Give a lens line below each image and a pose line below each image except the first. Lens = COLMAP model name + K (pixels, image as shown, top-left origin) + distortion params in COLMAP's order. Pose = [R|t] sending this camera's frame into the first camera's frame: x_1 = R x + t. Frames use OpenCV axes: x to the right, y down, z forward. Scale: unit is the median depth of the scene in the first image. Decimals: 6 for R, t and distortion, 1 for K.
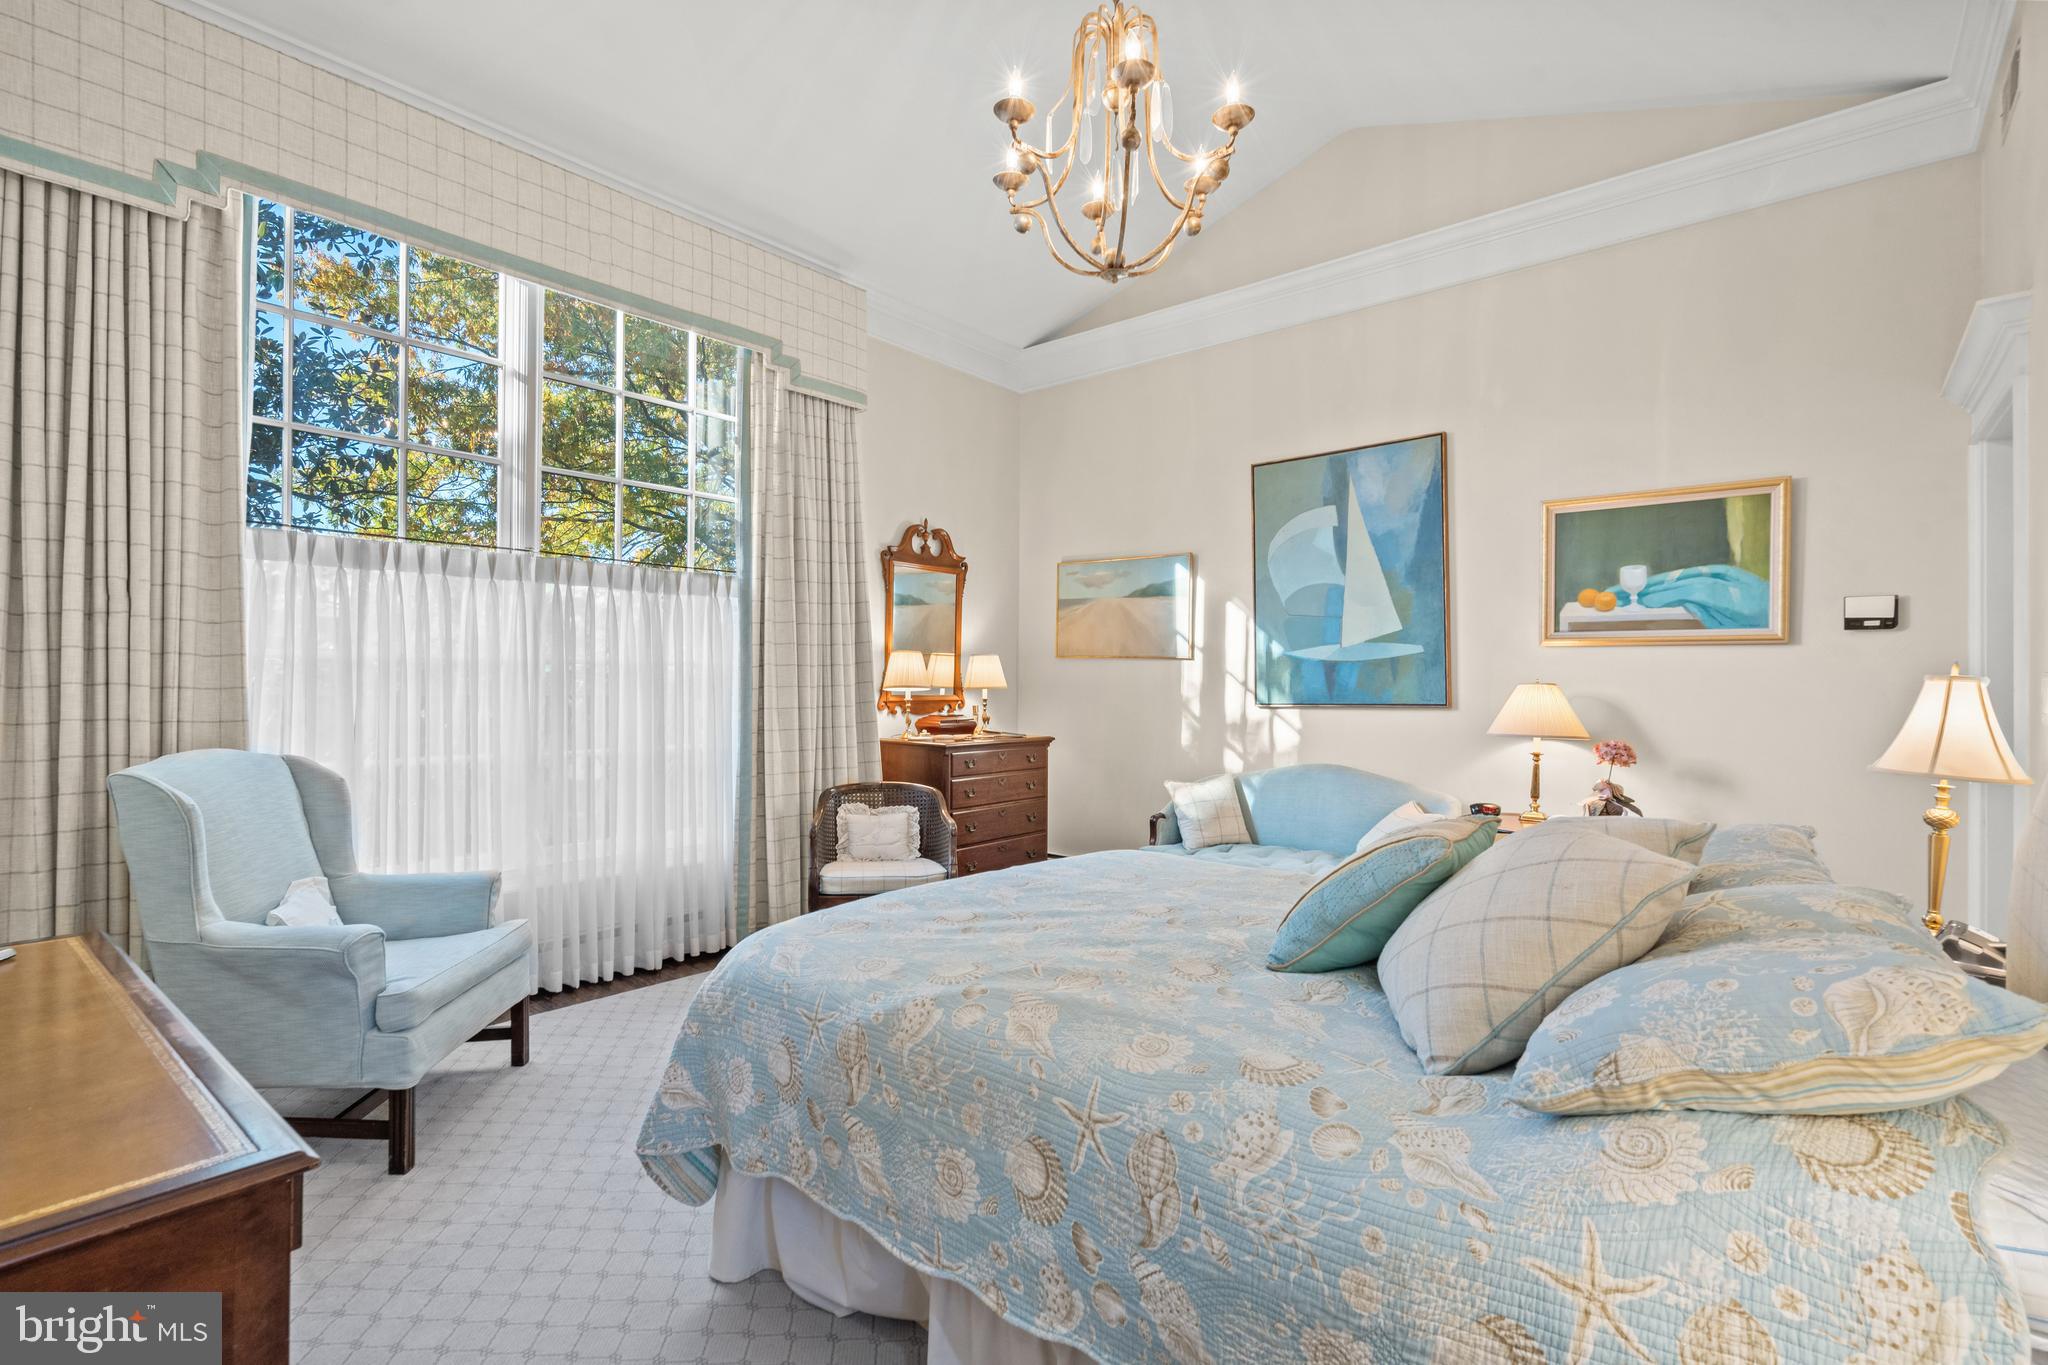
lens RADIAL K [[947.6, 0, 1026.1], [0, 947.6, 674.3], [0, 0, 1]] dist [-0.000430, 0.000116]
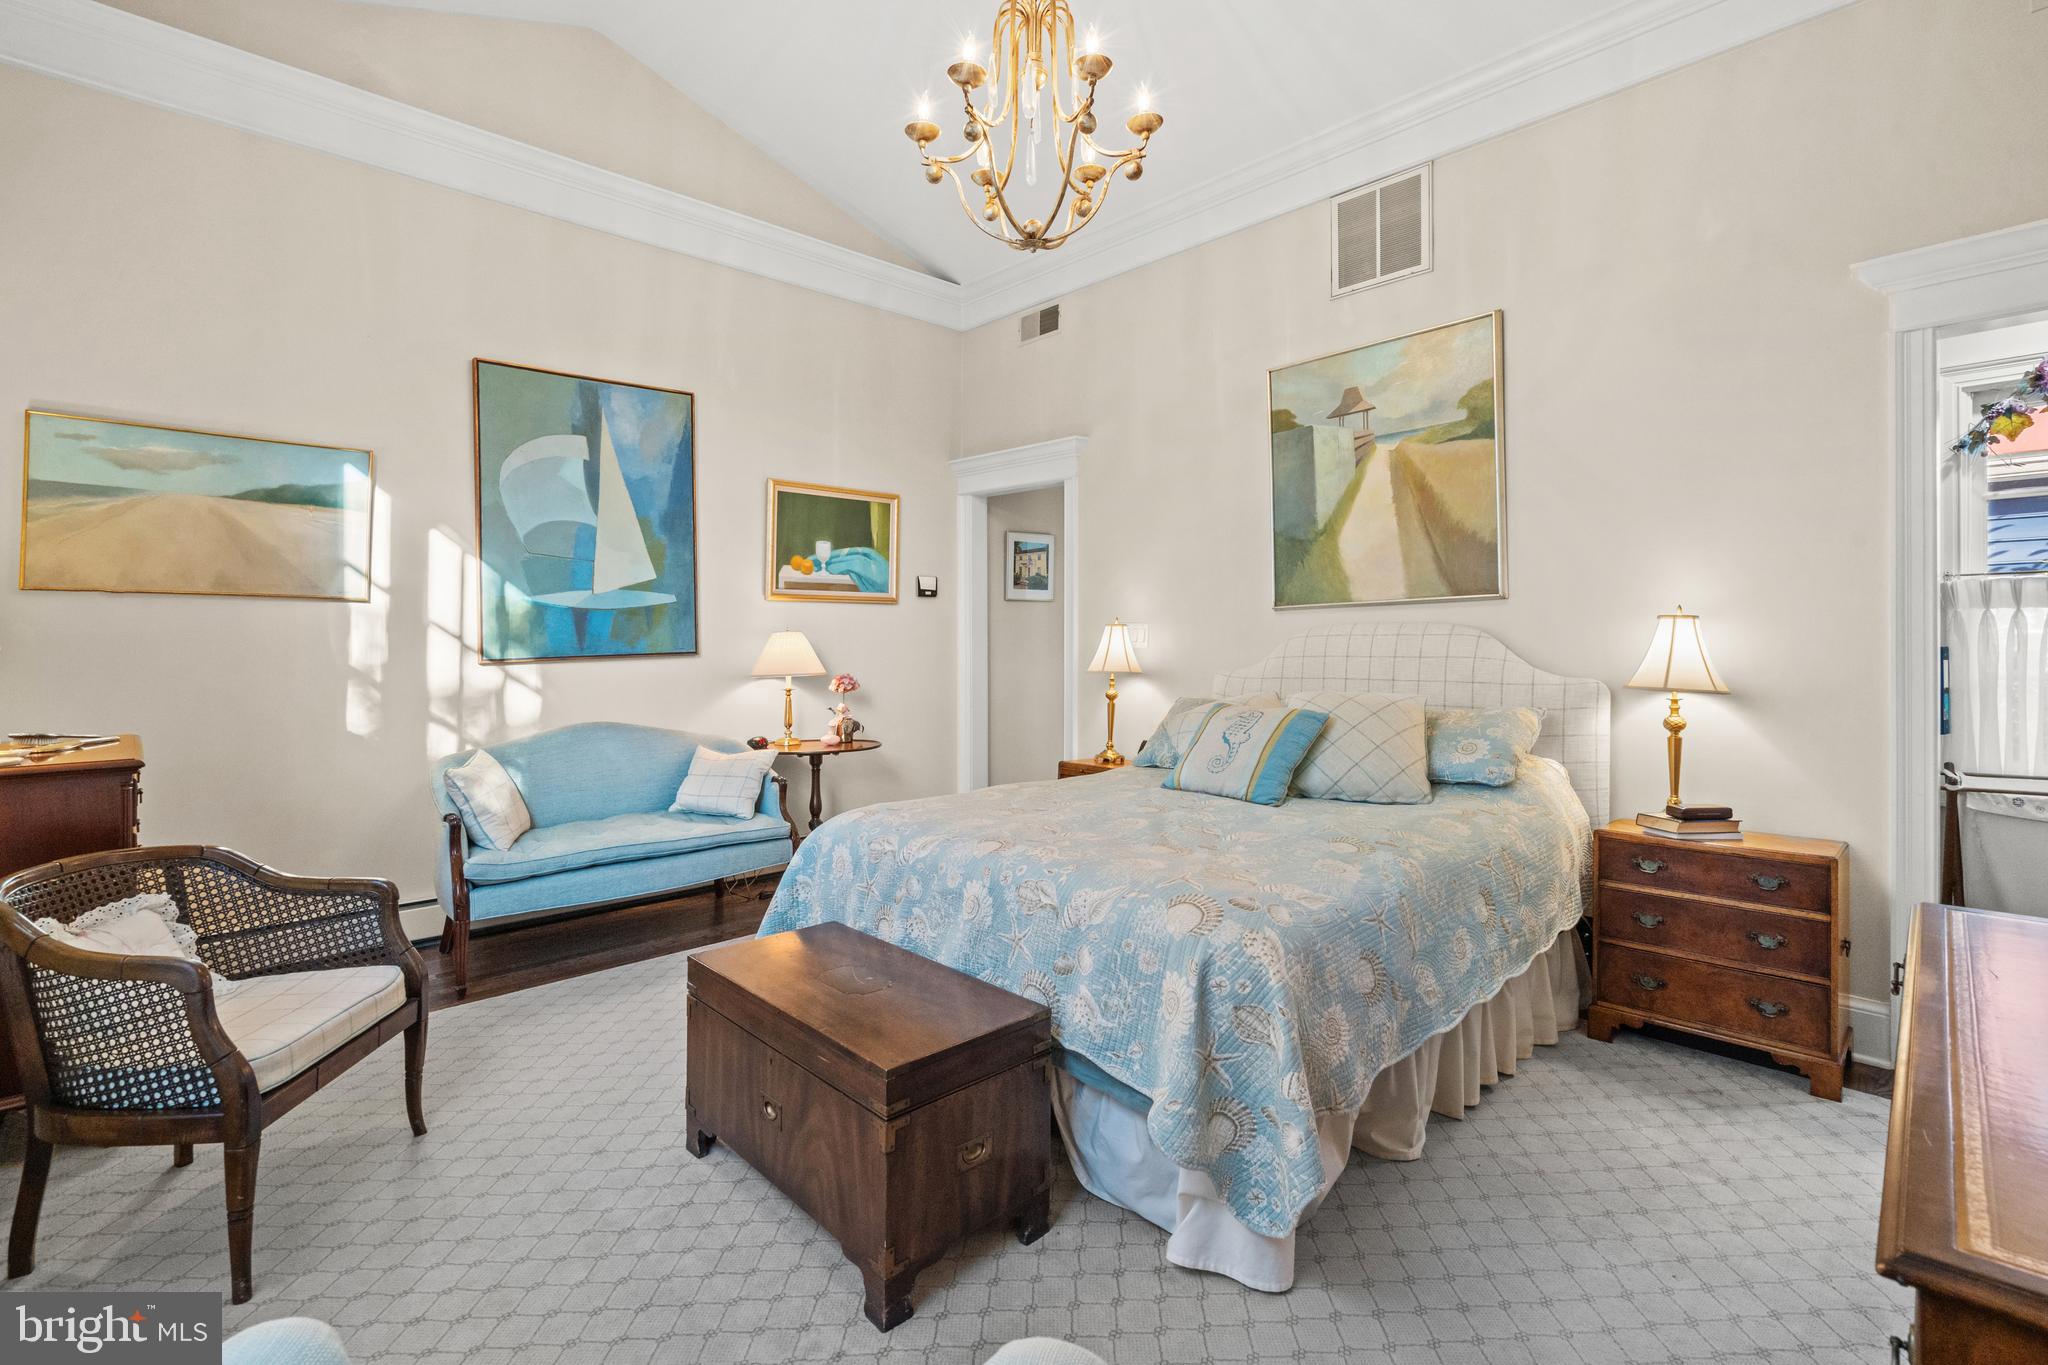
lens RADIAL K [[925.5, 0, 1025.9], [0, 925.5, 629.4], [0, 0, 1]] dist [0.000068, 0.000103]
pose [[0.115267, -0.000540, 0.993334, -0.523258], [0.003416, 0.999994, 0.000148, 0.007282], [-0.993329, 0.003376, 0.115268, 0.501057]]
